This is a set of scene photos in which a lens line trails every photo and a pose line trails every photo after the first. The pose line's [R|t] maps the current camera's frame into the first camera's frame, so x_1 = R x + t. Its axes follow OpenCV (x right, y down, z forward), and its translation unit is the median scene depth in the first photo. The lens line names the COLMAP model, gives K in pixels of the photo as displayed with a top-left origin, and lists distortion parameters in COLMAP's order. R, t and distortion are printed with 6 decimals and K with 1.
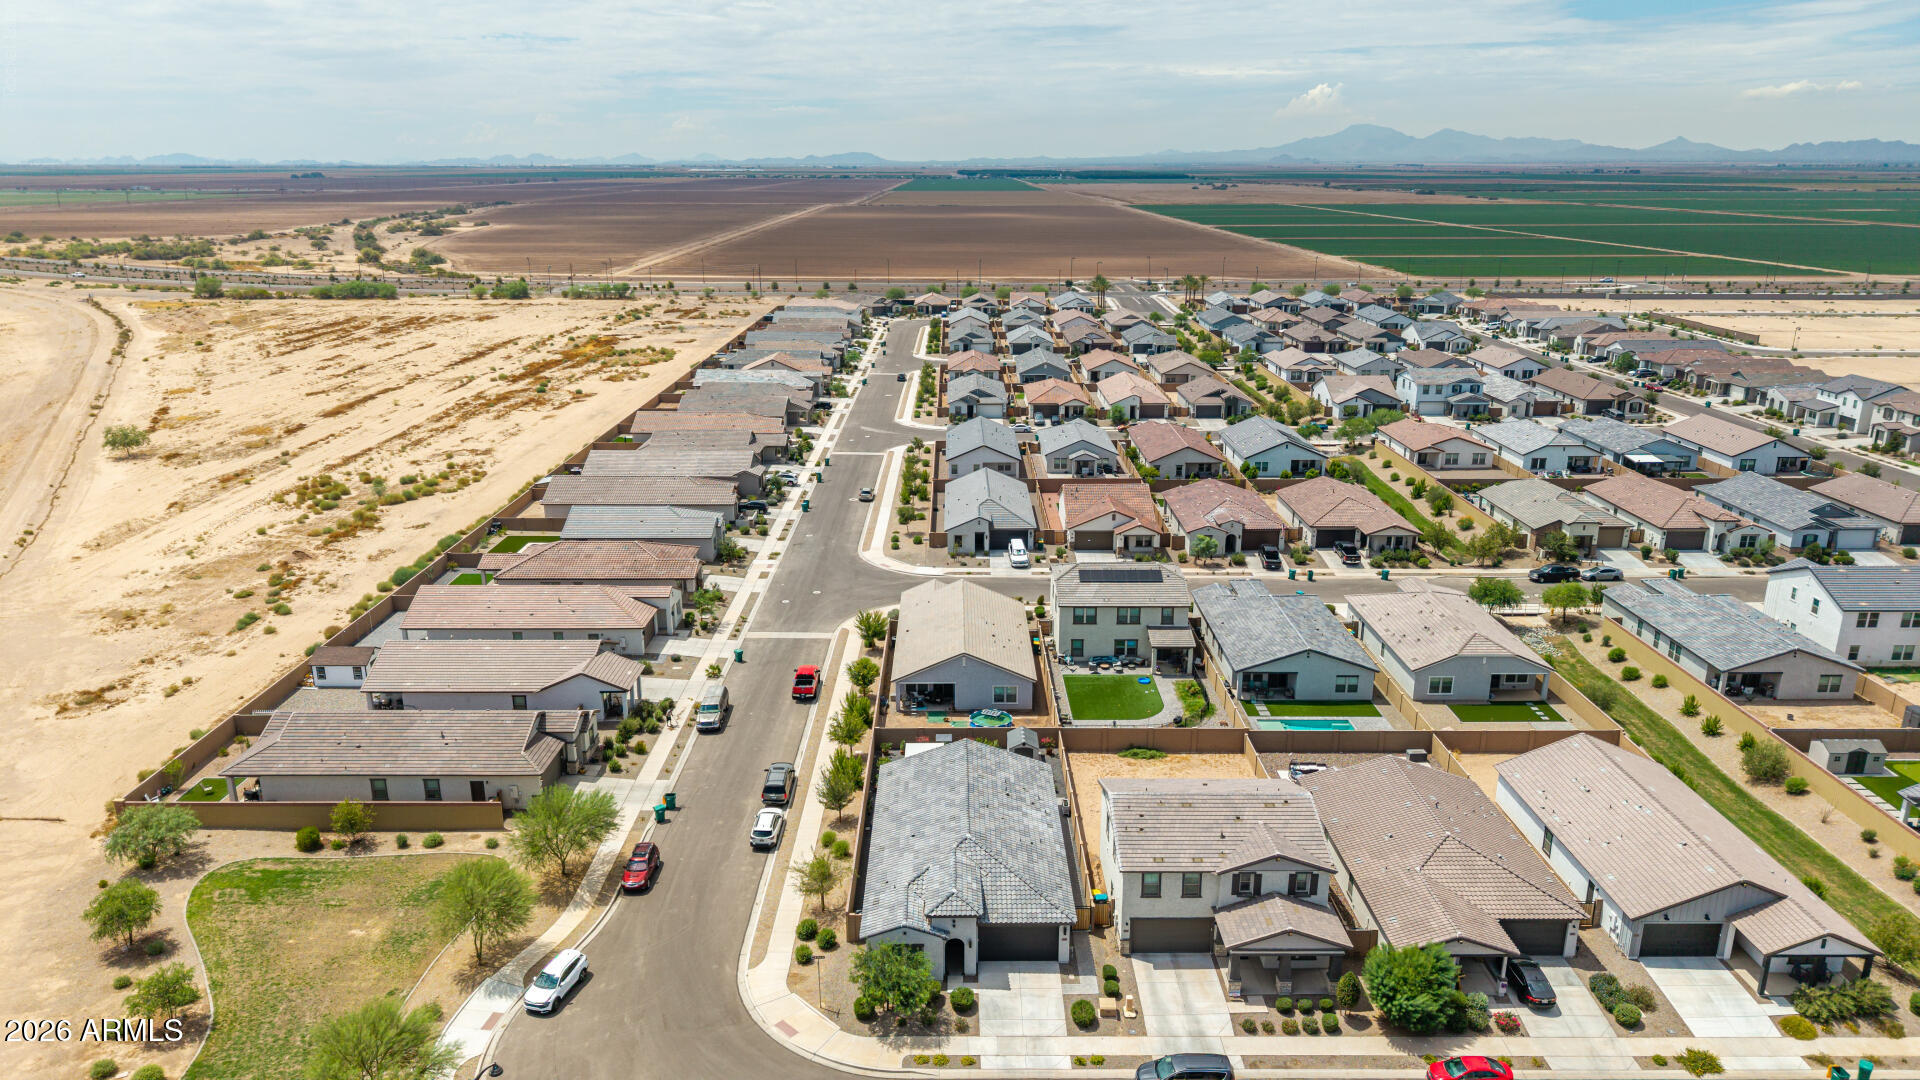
lens RADIAL K [[1273.4, 0, 963.2], [0, 1273.4, 542.5], [0, 0, 1]] dist [0.055322, -0.069155]
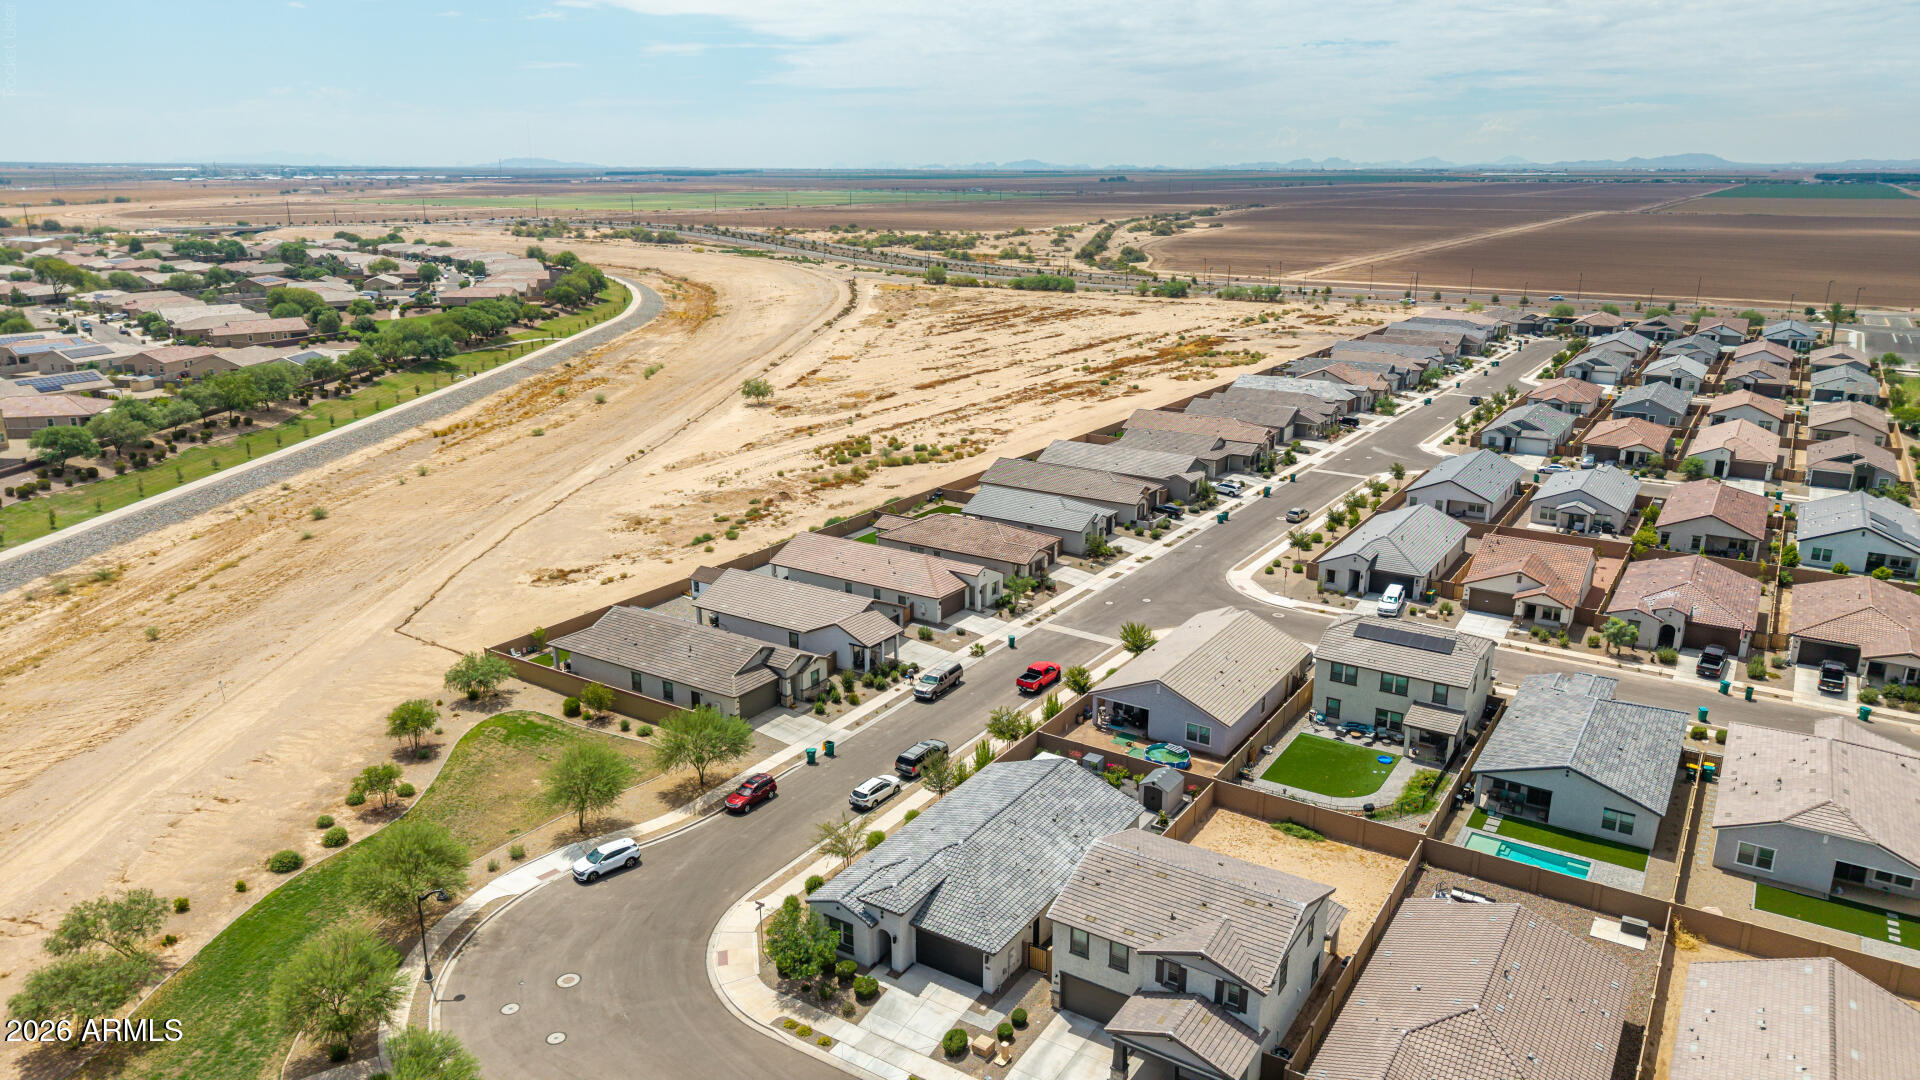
lens RADIAL K [[1273.4, 0, 963.2], [0, 1273.4, 542.5], [0, 0, 1]] dist [0.055322, -0.069155]
pose [[0.838559, 0.153729, -0.522672, 0.325804], [-0.155299, 0.987010, 0.041144, -0.028158], [0.522207, 0.046669, 0.851541, 0.093887]]
